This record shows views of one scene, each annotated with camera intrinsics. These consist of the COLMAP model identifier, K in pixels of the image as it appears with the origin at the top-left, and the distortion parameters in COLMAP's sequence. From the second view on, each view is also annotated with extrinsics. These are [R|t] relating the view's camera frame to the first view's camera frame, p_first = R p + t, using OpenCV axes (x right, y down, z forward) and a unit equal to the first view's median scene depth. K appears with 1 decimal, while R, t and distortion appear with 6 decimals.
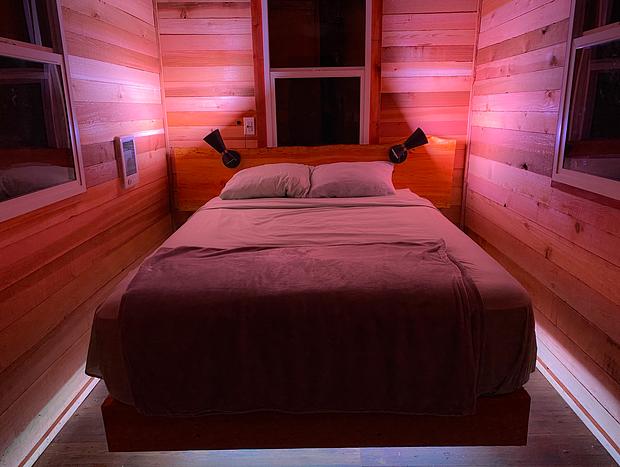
lens RADIAL K [[461.8, 0, 305.9], [0, 461.8, 247.4], [0, 0, 1]] dist [-0.003607, 0.002082]
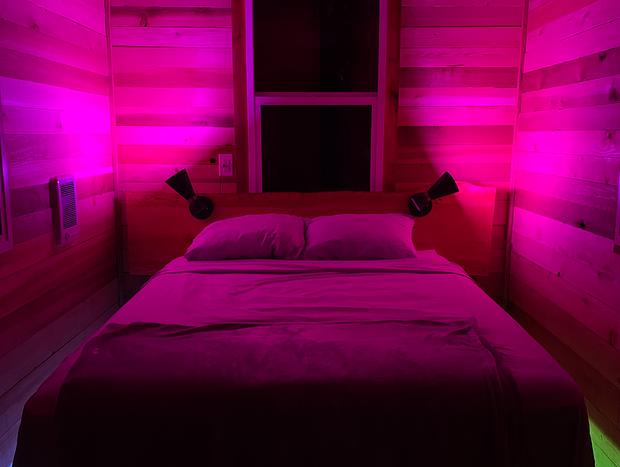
lens RADIAL K [[649.4, 0, 308.3], [0, 649.4, 276.7], [0, 0, 1]] dist [0.003062, 0.019243]
pose [[0.999765, 0.014906, 0.015748, -0.000685], [-0.013667, 0.997010, -0.076061, 0.000437], [-0.016835, 0.075828, 0.996979, -0.059626]]
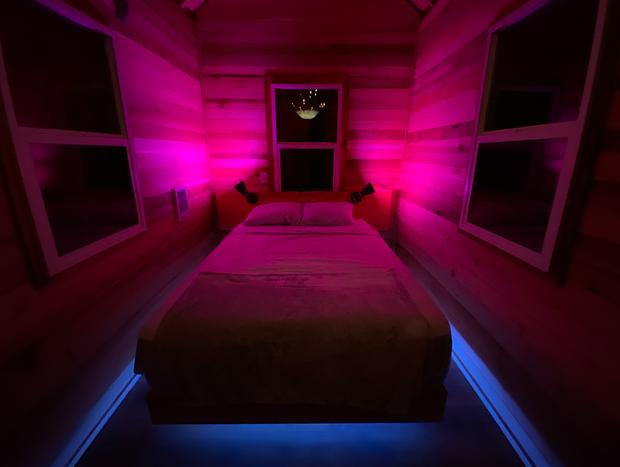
lens RADIAL K [[253.8, 0, 310.0], [0, 253.8, 233.5], [0, 0, 1]] dist [0.000829, -0.000124]
pose [[0.999587, 0.013834, 0.025176, 0.018326], [-0.014272, 0.999748, 0.017327, -0.093564], [-0.024930, -0.017679, 0.999533, 0.125943]]
